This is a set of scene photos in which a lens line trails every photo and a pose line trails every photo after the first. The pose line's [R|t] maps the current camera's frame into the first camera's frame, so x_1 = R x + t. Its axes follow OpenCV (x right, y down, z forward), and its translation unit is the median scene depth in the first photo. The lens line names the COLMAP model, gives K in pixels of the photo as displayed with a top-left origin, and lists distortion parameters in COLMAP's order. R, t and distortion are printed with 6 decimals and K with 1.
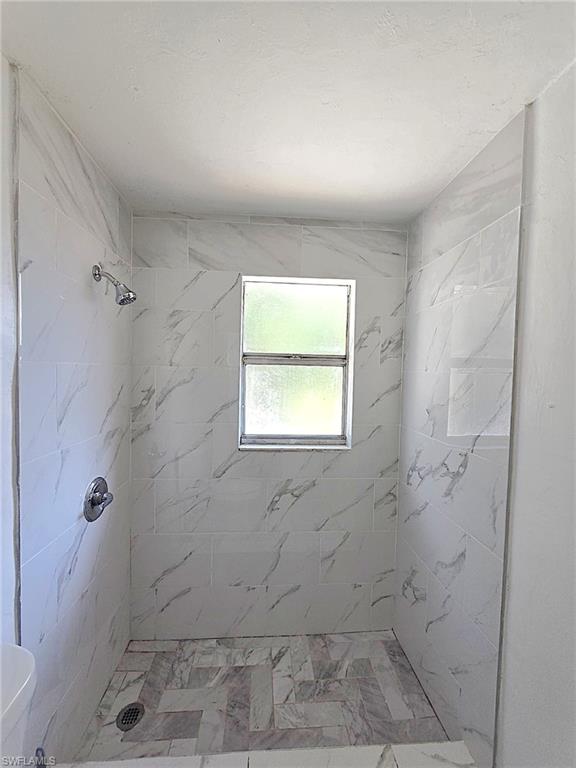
lens RADIAL K [[315.1, 0, 283.6], [0, 315.1, 381.8], [0, 0, 1]] dist [-0.002617, -0.000641]
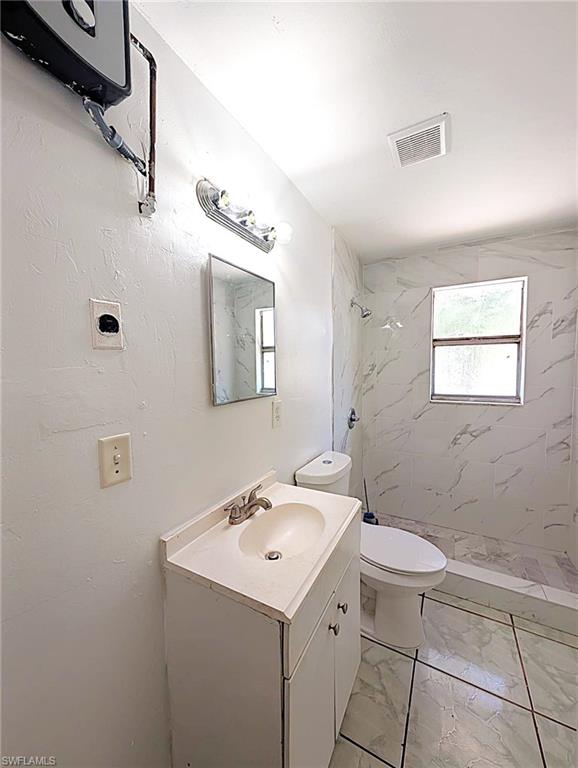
lens RADIAL K [[290.3, 0, 290.7], [0, 290.3, 384.4], [0, 0, 1]] dist [-0.001743, 0.000220]
pose [[0.843260, 0.001805, -0.537504, 0.046649], [0.013676, 0.999599, 0.024813, 0.085021], [0.537333, -0.028274, 0.842896, -0.573099]]
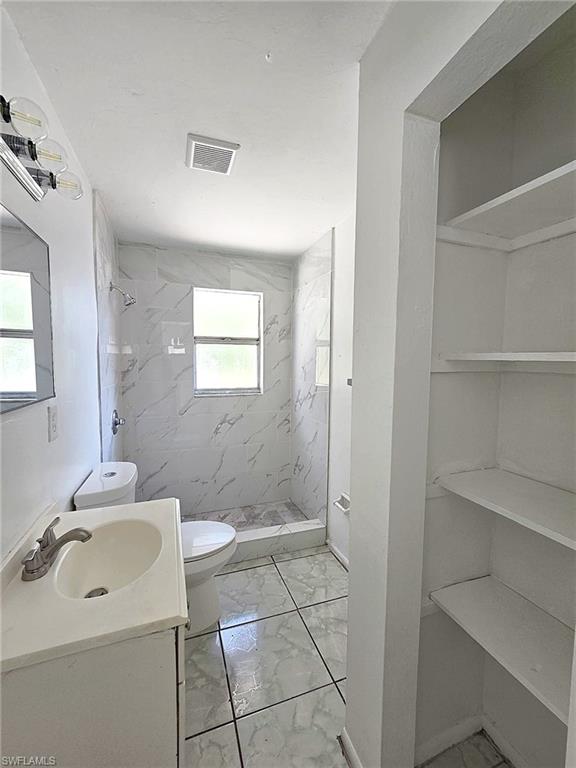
lens RADIAL K [[315.1, 0, 283.8], [0, 315.1, 385.2], [0, 0, 1]] dist [-0.002617, -0.000641]
pose [[0.962354, -0.036071, 0.269396, -0.136299], [0.023379, 0.998467, 0.050175, 0.087852], [-0.270793, -0.041988, 0.961722, -0.670820]]
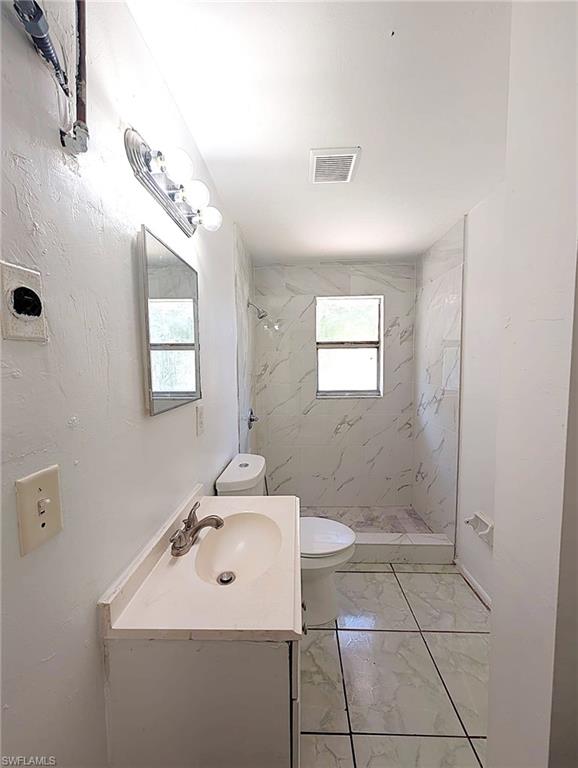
lens RADIAL K [[290.3, 0, 290.2], [0, 290.3, 384.2], [0, 0, 1]] dist [-0.001743, 0.000220]
pose [[0.994640, -0.028332, -0.099441, -0.126256], [0.031837, 0.998920, 0.033836, 0.080815], [0.098375, -0.036821, 0.994468, -0.608282]]
